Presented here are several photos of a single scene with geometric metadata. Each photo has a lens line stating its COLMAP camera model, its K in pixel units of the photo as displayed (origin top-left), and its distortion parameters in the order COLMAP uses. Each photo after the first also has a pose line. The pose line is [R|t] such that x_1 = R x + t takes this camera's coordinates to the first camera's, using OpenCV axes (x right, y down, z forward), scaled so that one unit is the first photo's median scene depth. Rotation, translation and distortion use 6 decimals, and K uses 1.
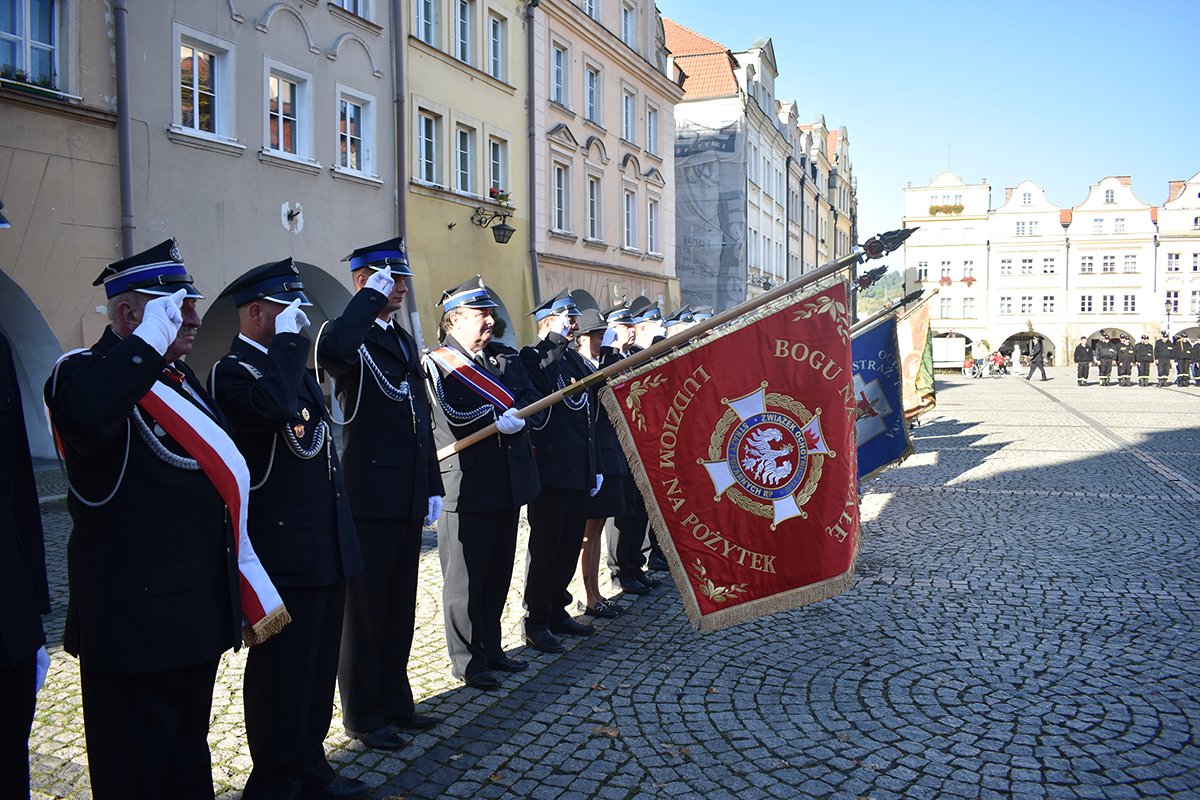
lens RADIAL K [[935.8, 0, 594.6], [0, 935.8, 400.5], [0, 0, 1]] dist [-0.091529, 0.010841]
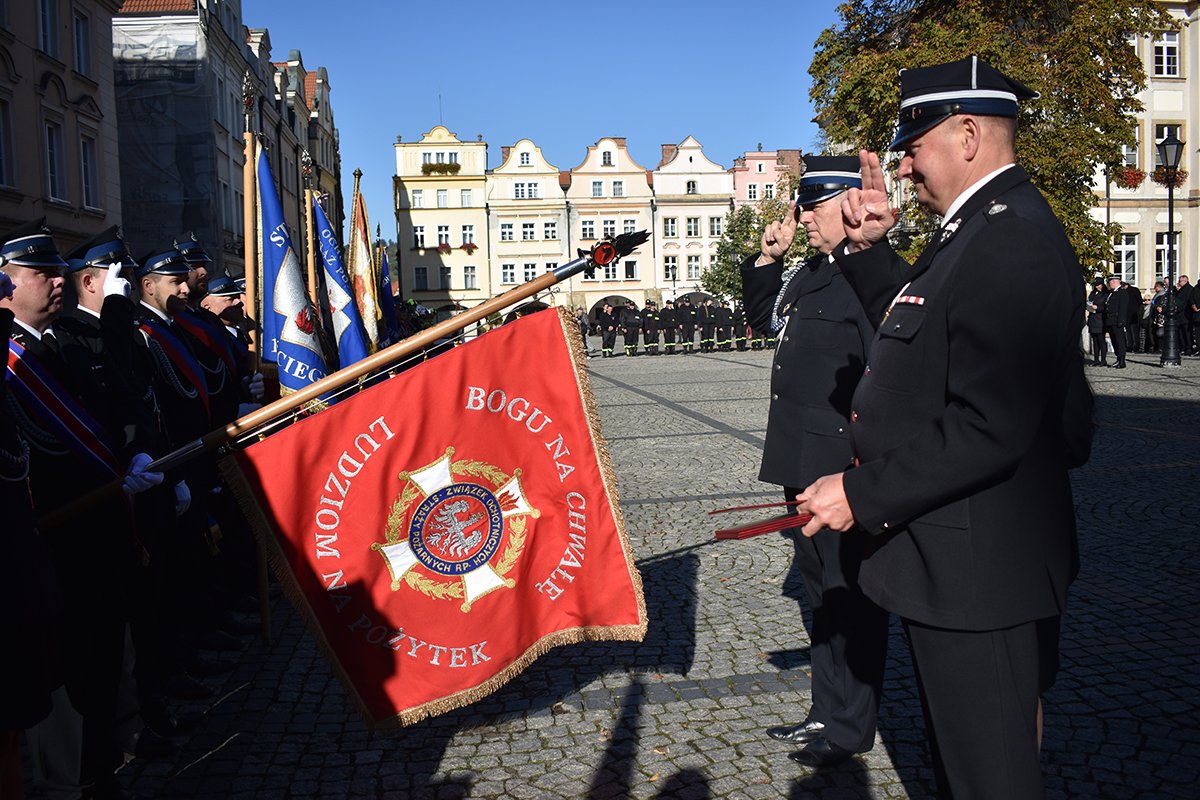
lens RADIAL K [[1061.2, 0, 593.6], [0, 1061.2, 402.0], [0, 0, 1]] dist [-0.083683, 0.008789]
pose [[0.873729, -0.065187, 0.482025, 0.003002], [0.058776, 0.997867, 0.028410, -0.001881], [-0.482848, 0.003509, 0.875697, 0.062512]]
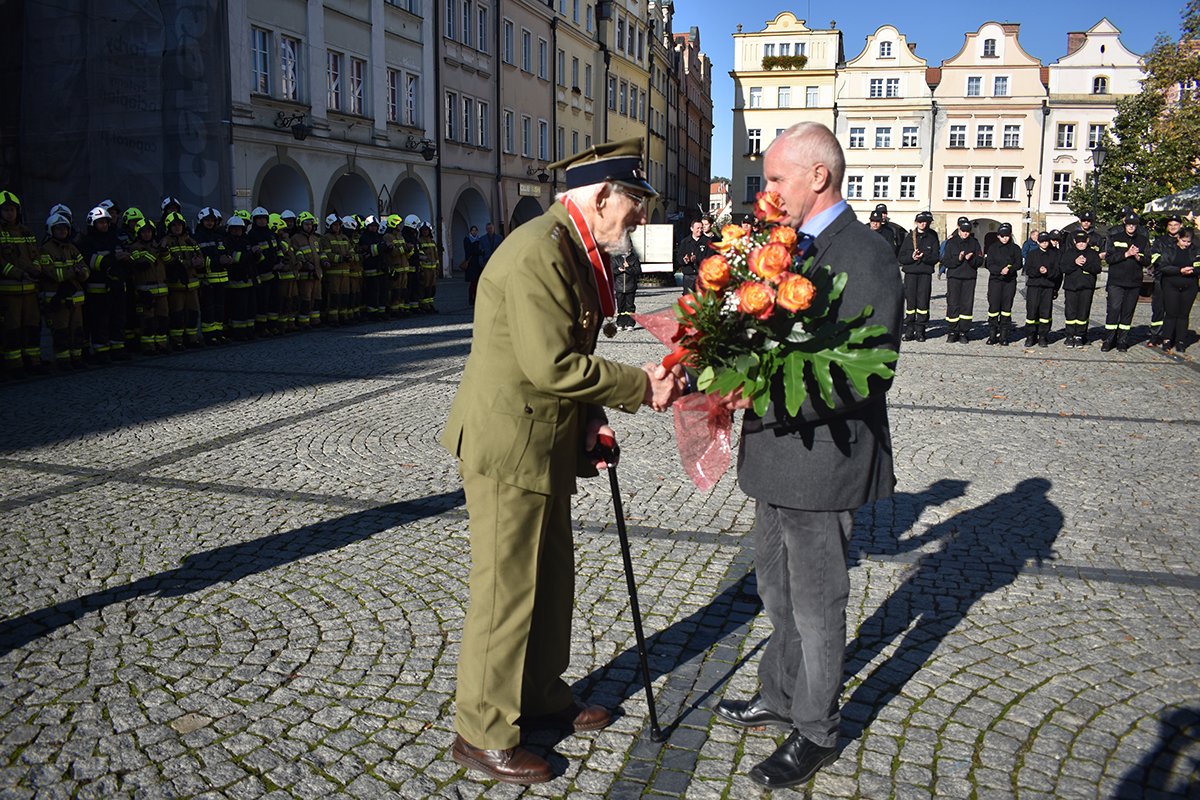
lens RADIAL K [[935.8, 0, 594.6], [0, 935.8, 400.5], [0, 0, 1]] dist [-0.091529, 0.010841]
pose [[0.997645, -0.000254, 0.068592, 0.378561], [-0.007777, 0.993126, 0.116794, -0.029230], [-0.068150, -0.117052, 0.990785, 0.462164]]
